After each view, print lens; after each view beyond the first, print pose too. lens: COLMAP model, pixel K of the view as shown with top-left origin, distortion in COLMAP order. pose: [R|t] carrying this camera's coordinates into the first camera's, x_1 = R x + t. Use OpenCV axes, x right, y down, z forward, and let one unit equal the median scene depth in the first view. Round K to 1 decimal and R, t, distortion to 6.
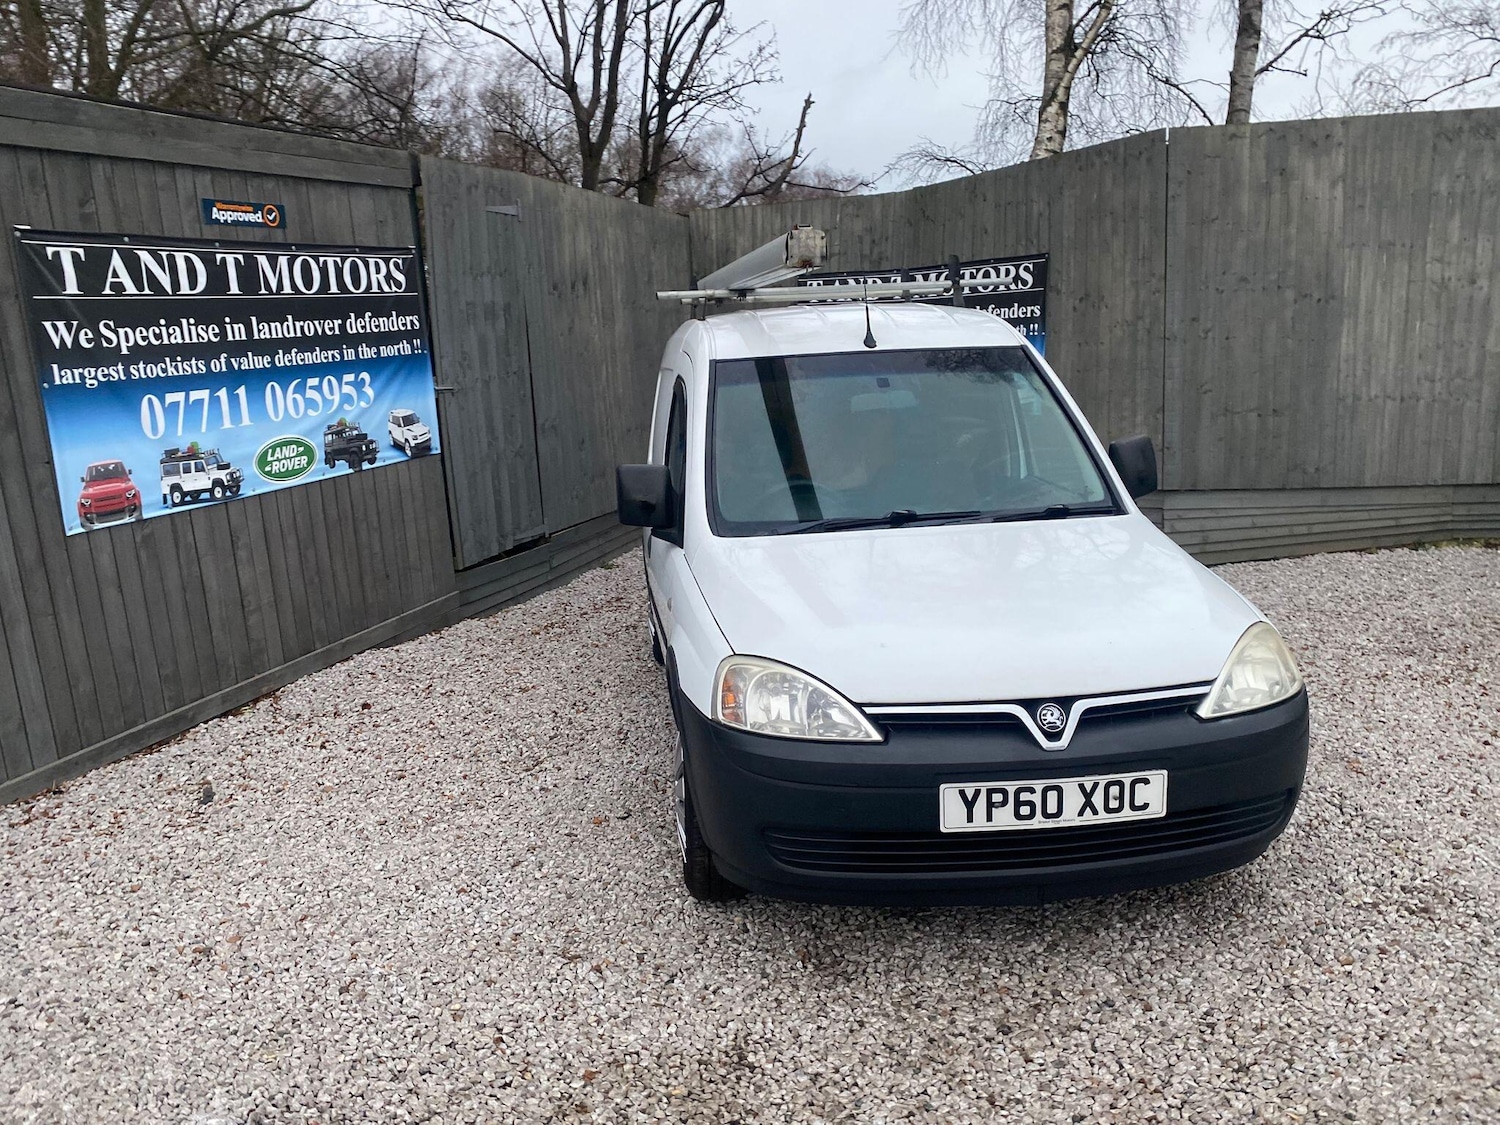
lens RADIAL K [[1136.1, 0, 741.0], [0, 1136.1, 541.6], [0, 0, 1]] dist [0.024940, -0.022518]
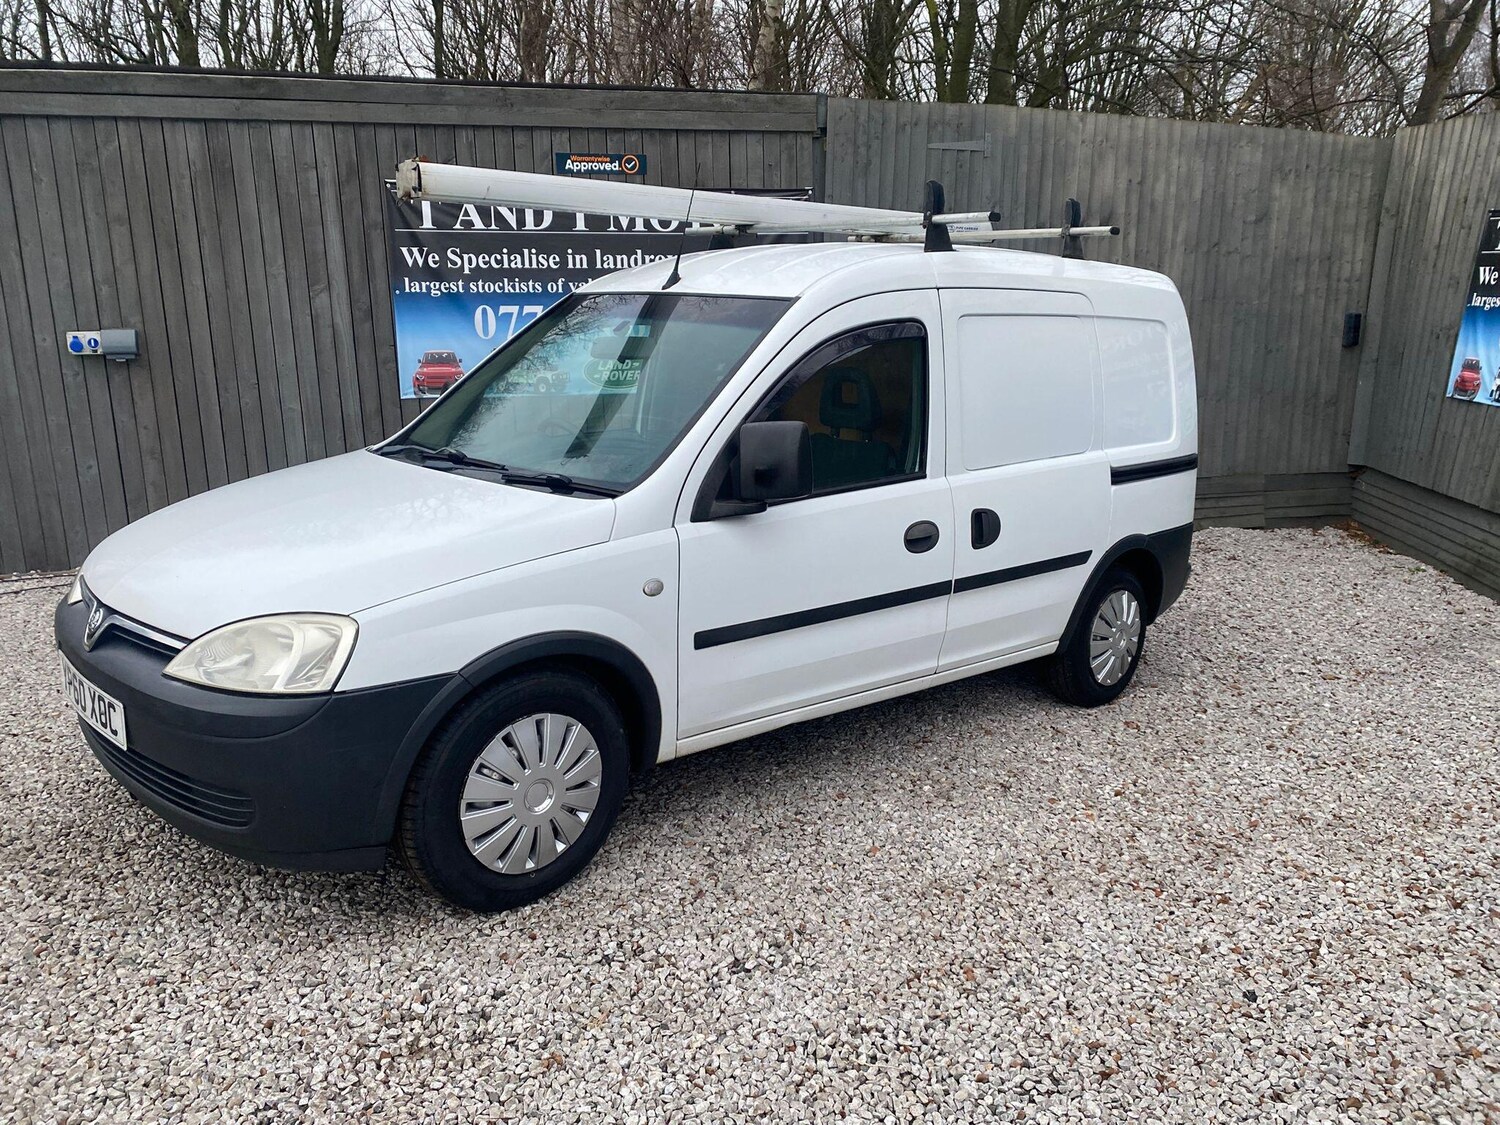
lens RADIAL K [[1136.1, 0, 760.9], [0, 1136.1, 555.6], [0, 0, 1]] dist [0.024940, -0.022518]
pose [[0.611476, 0.221255, -0.759699, 0.696411], [-0.180623, 0.973791, 0.138225, -0.079181], [0.770371, 0.052697, 0.635414, 0.382578]]
